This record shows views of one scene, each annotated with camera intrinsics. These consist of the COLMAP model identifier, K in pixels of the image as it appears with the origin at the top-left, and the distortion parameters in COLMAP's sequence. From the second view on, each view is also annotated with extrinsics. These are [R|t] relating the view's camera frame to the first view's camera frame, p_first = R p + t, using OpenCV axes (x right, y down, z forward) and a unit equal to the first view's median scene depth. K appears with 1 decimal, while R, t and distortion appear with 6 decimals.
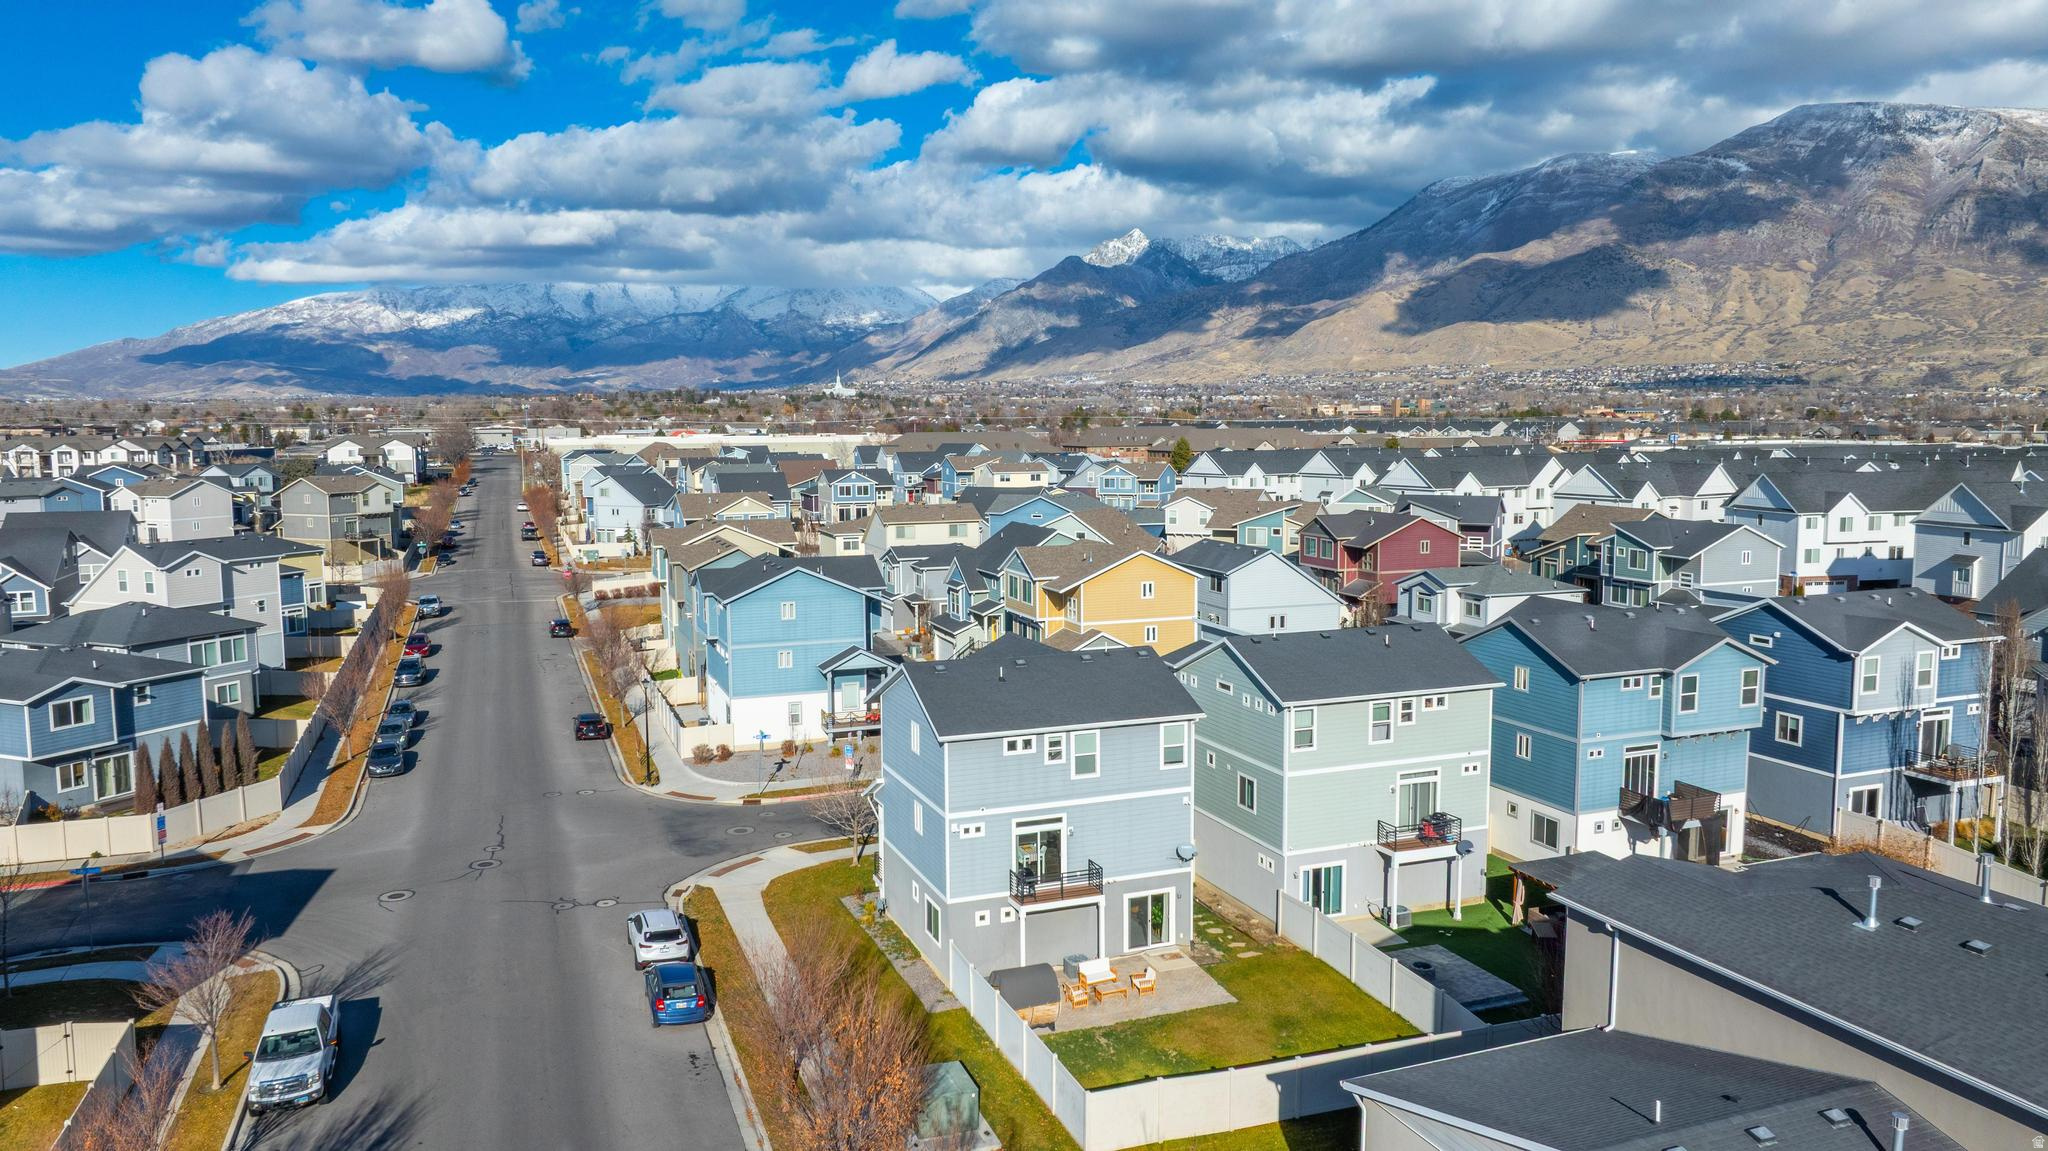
lens RADIAL K [[1438.3, 0, 1023.3], [0, 1438.3, 573.6], [0, 0, 1]] dist [-0.021915, 0.014672]
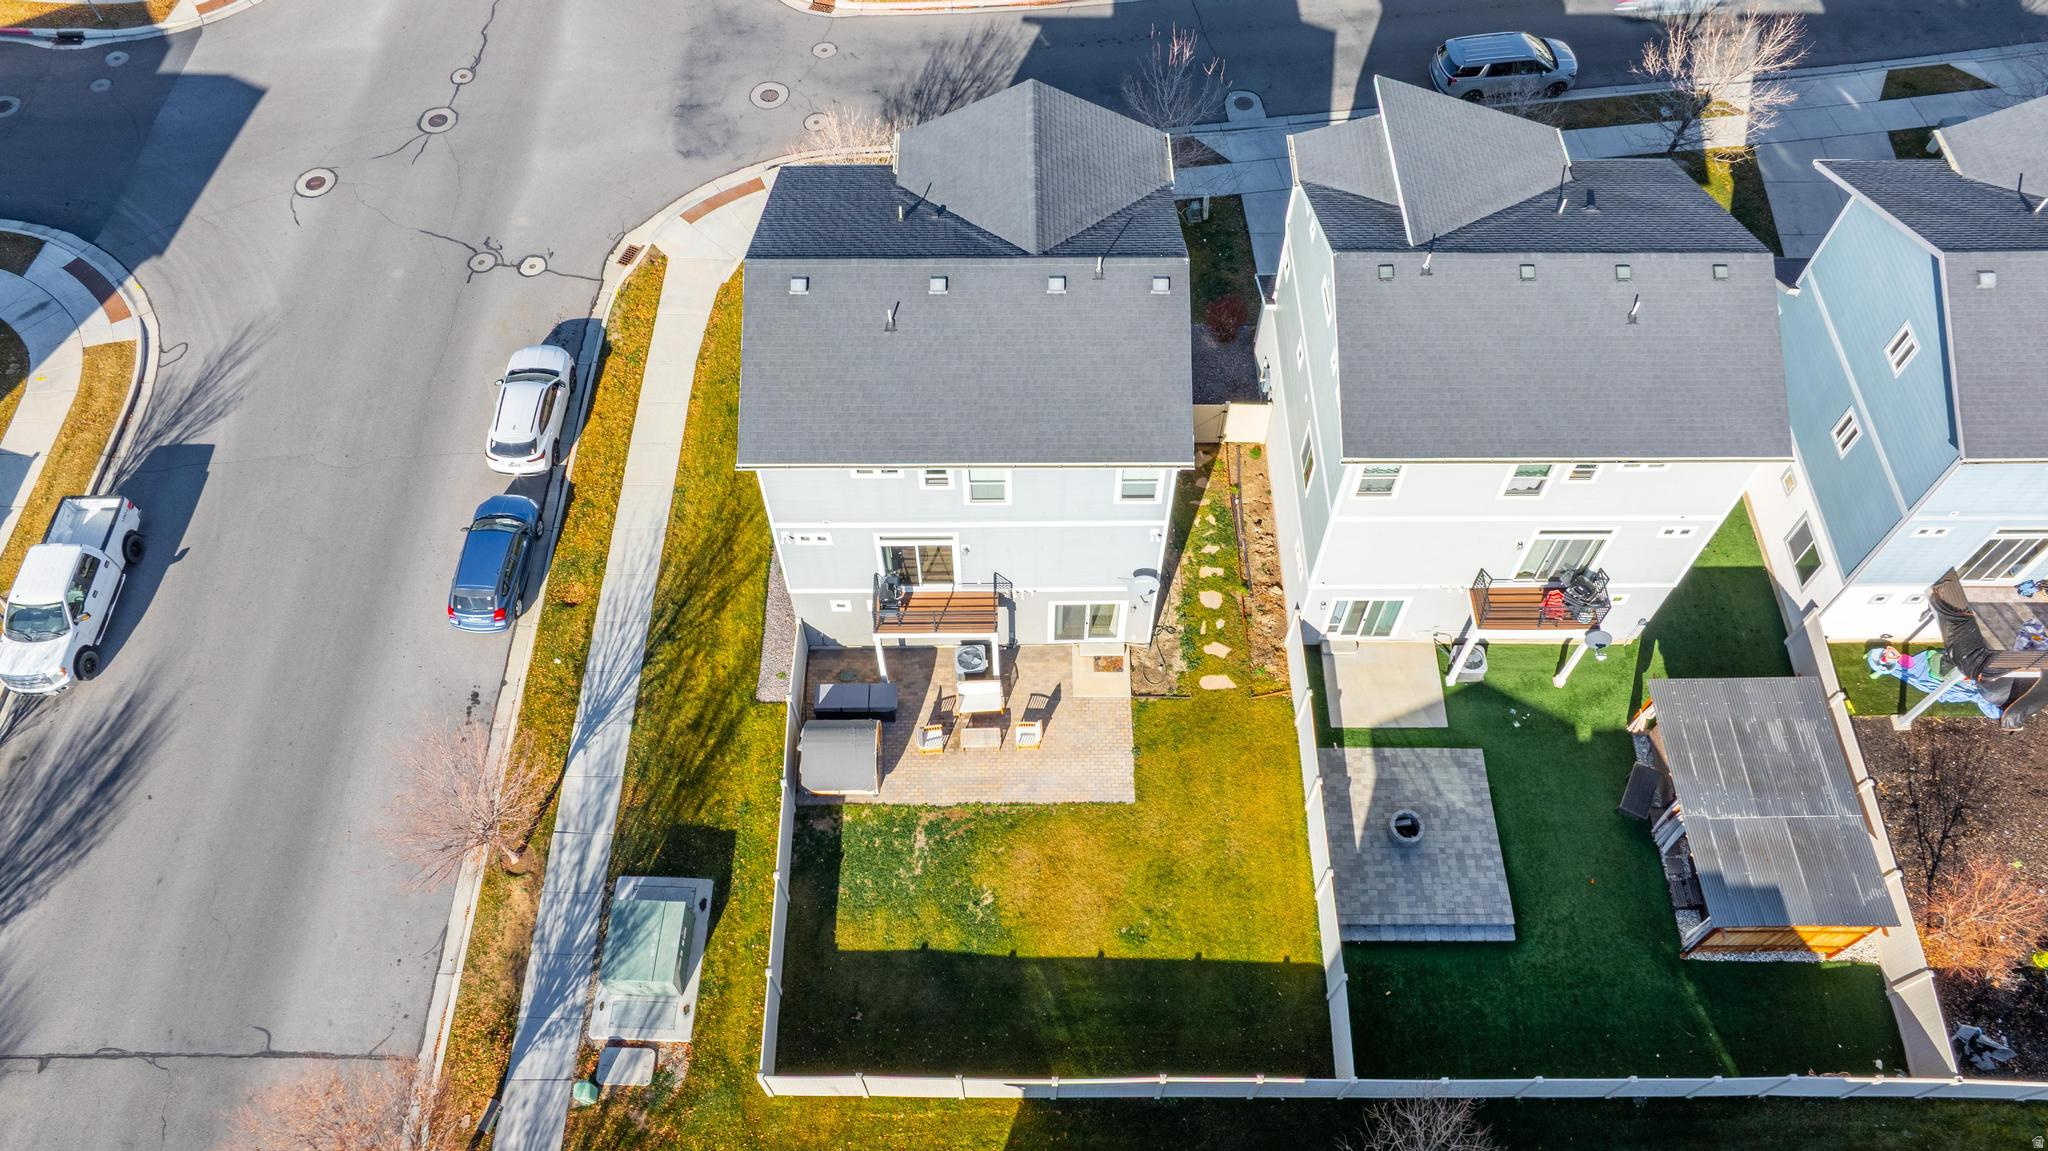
lens RADIAL K [[1438.3, 0, 1023.1], [0, 1438.3, 563.7], [0, 0, 1]] dist [-0.021915, 0.014672]
pose [[0.933912, 0.308216, -0.181140, 0.157350], [-0.051460, 0.617300, 0.785043, -0.304948], [0.353781, -0.723839, 0.592365, 0.501377]]
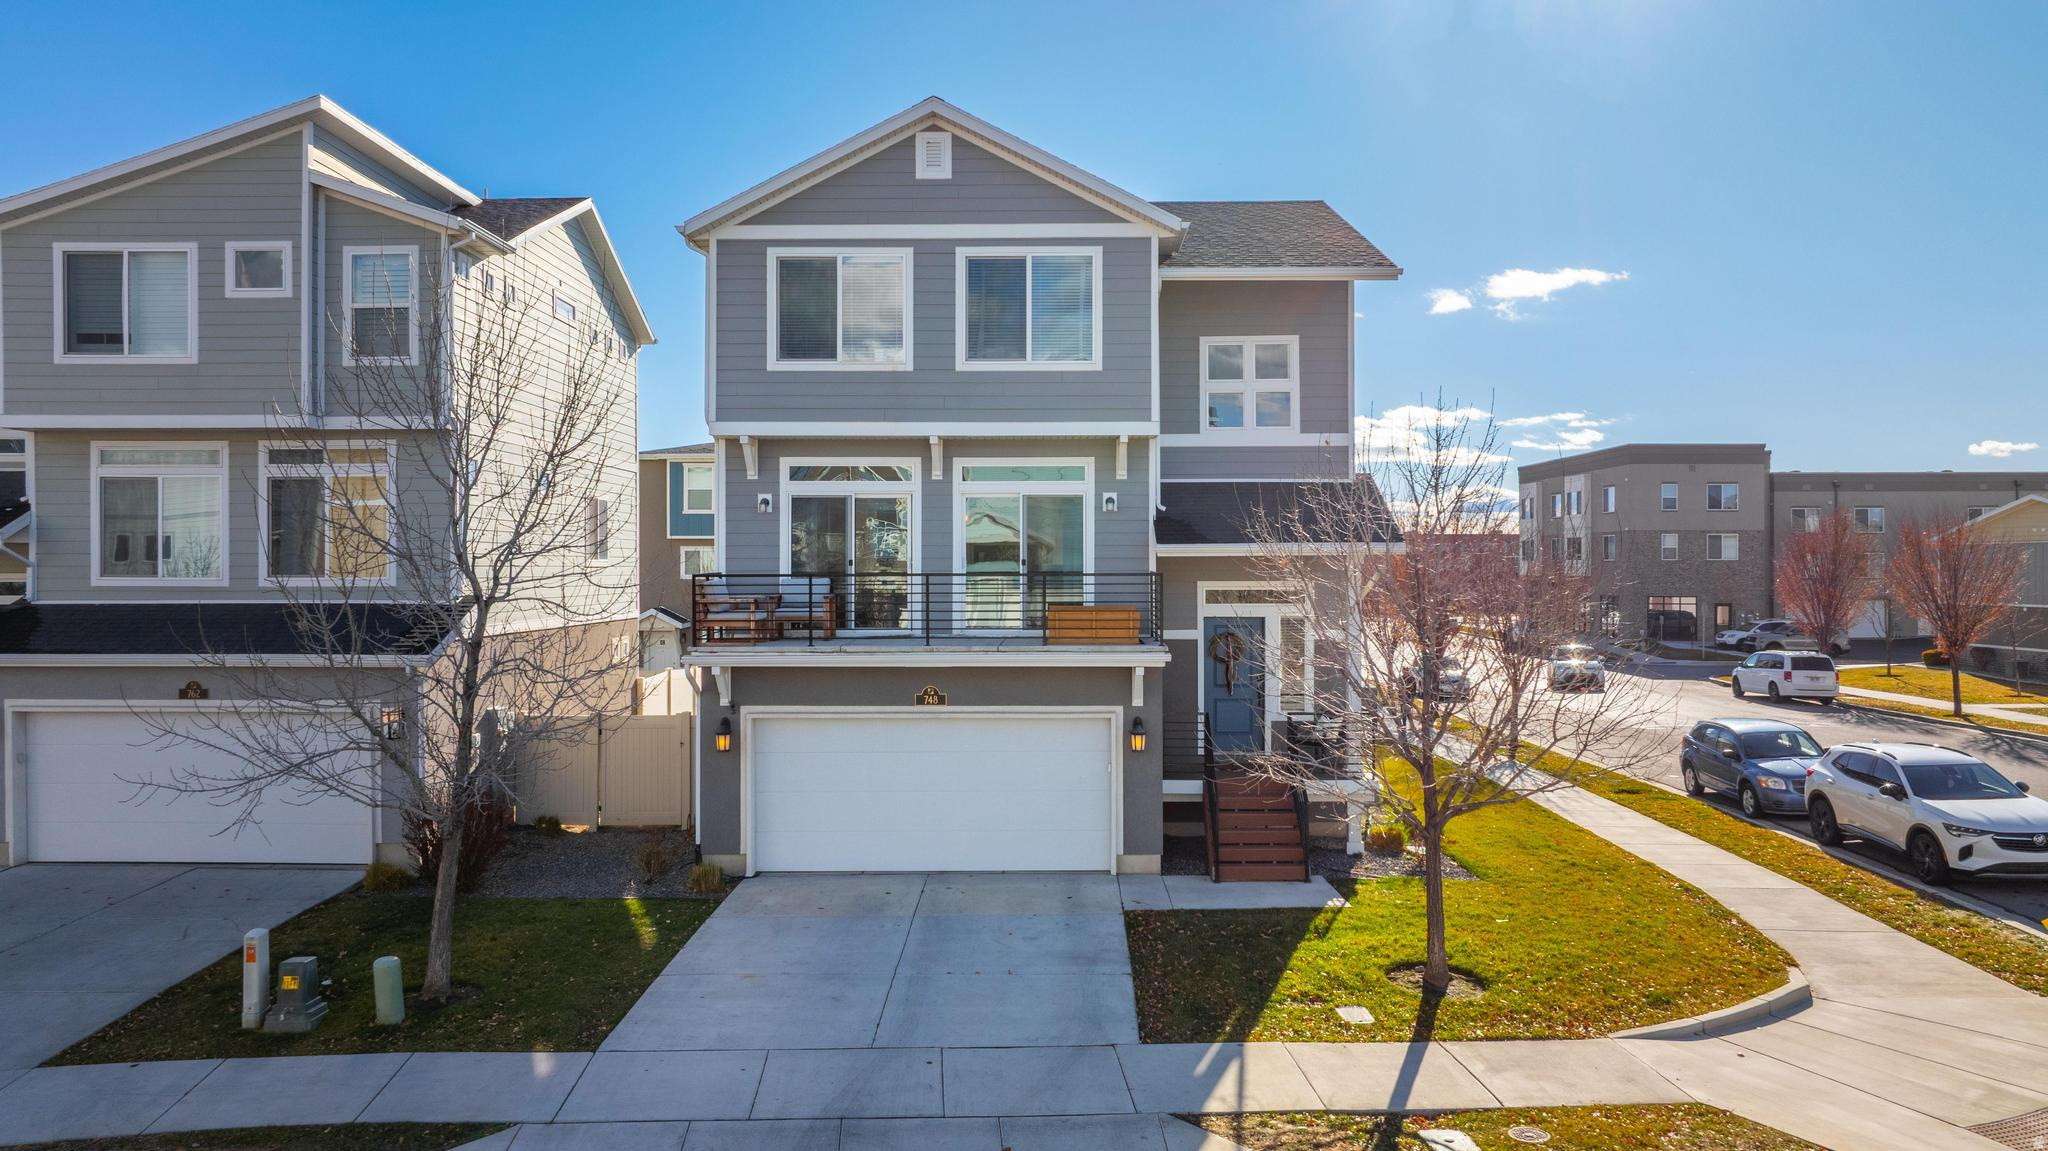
lens RADIAL K [[1438.3, 0, 1020.4], [0, 1438.3, 566.4], [0, 0, 1]] dist [-0.021915, 0.014672]
pose [[-0.926535, 0.006101, 0.376160, -0.150773], [0.045818, 0.994255, 0.096730, 0.117443], [-0.373409, 0.106859, -0.921492, 1.314197]]
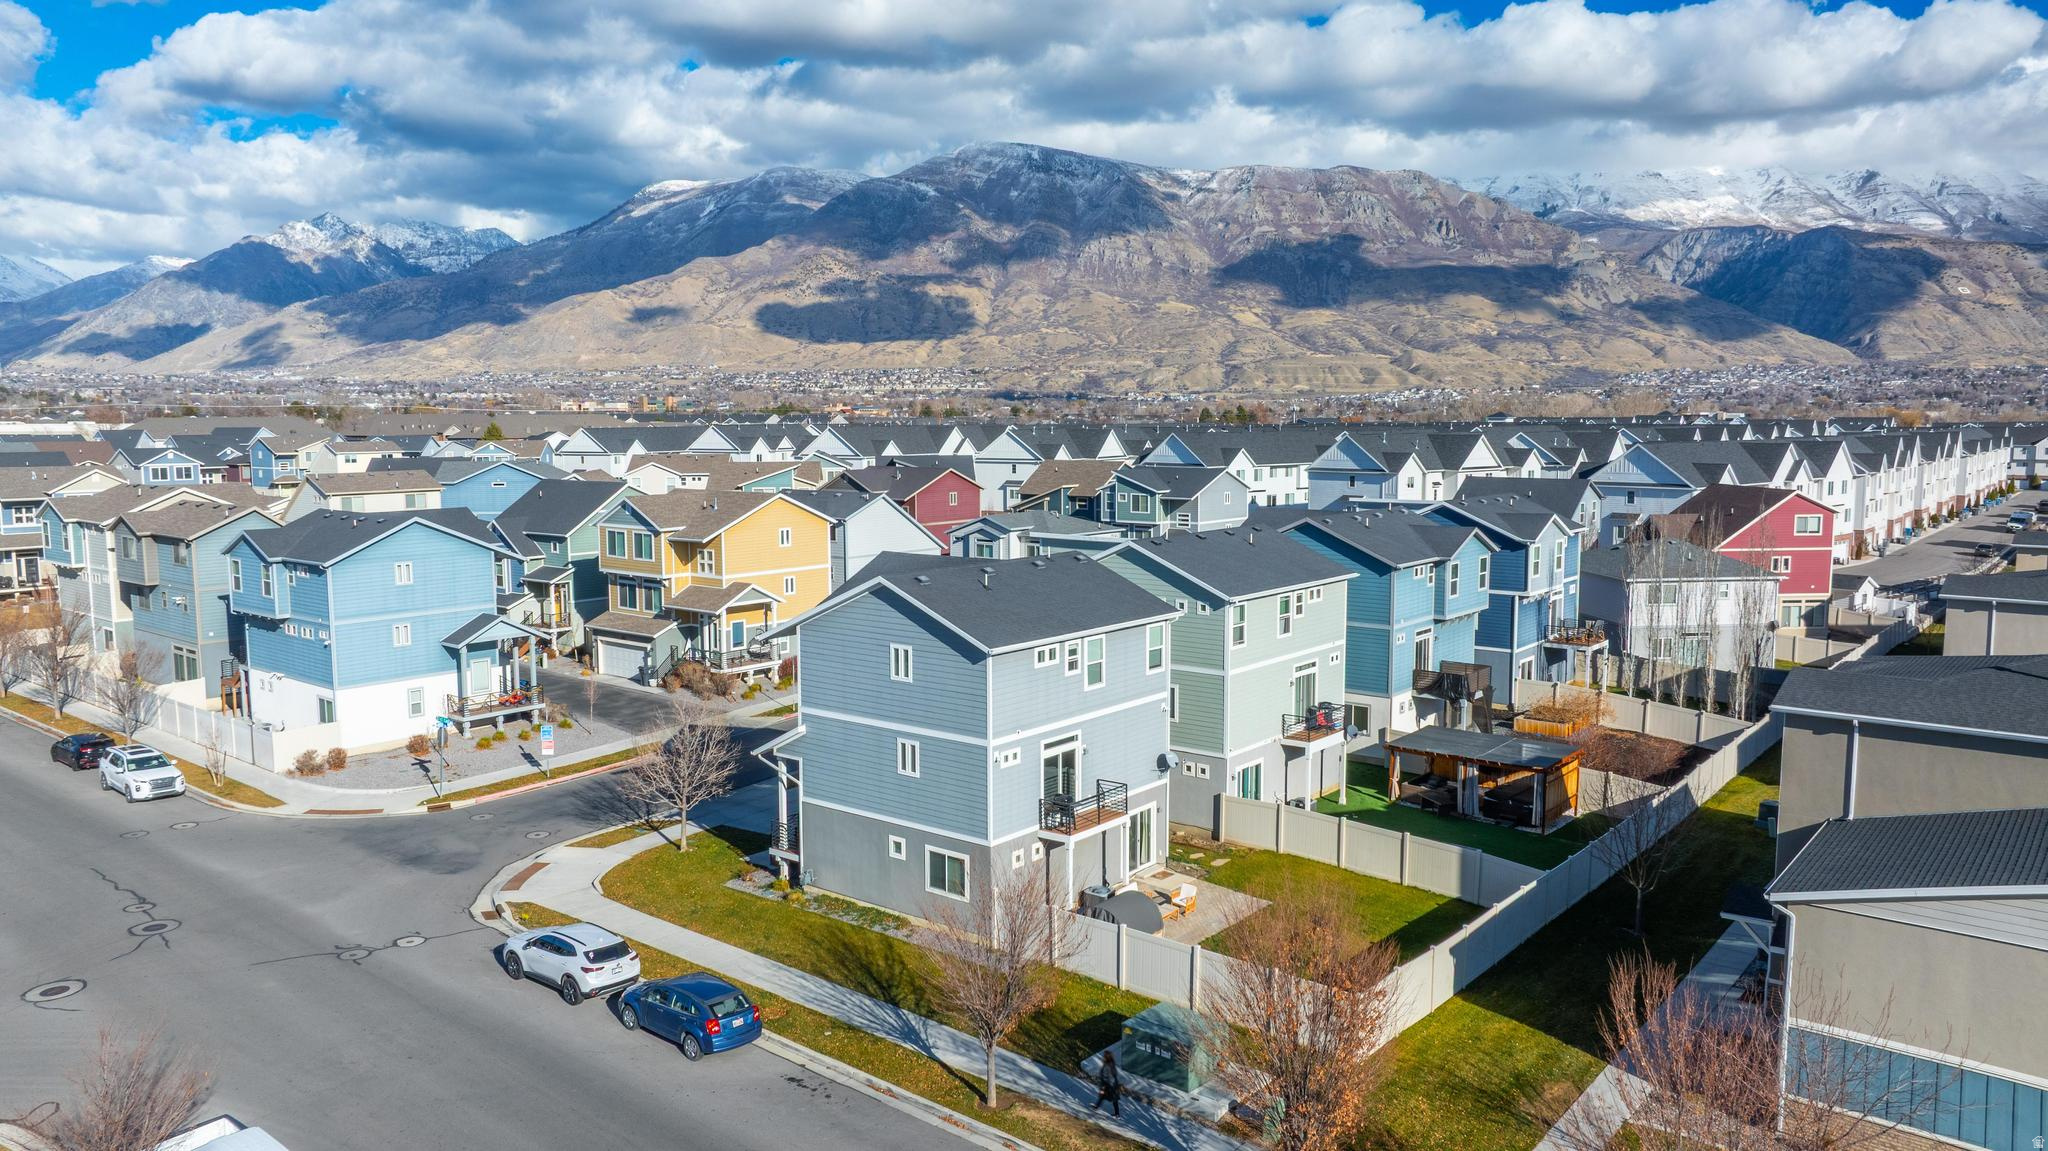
lens RADIAL K [[1438.3, 0, 1026.7], [0, 1438.3, 577.6], [0, 0, 1]] dist [-0.021915, 0.014672]
pose [[0.866699, -0.052491, 0.496061, -0.368275], [0.051181, 0.998557, 0.016241, 0.047196], [-0.496198, 0.011313, 0.868136, 0.202135]]
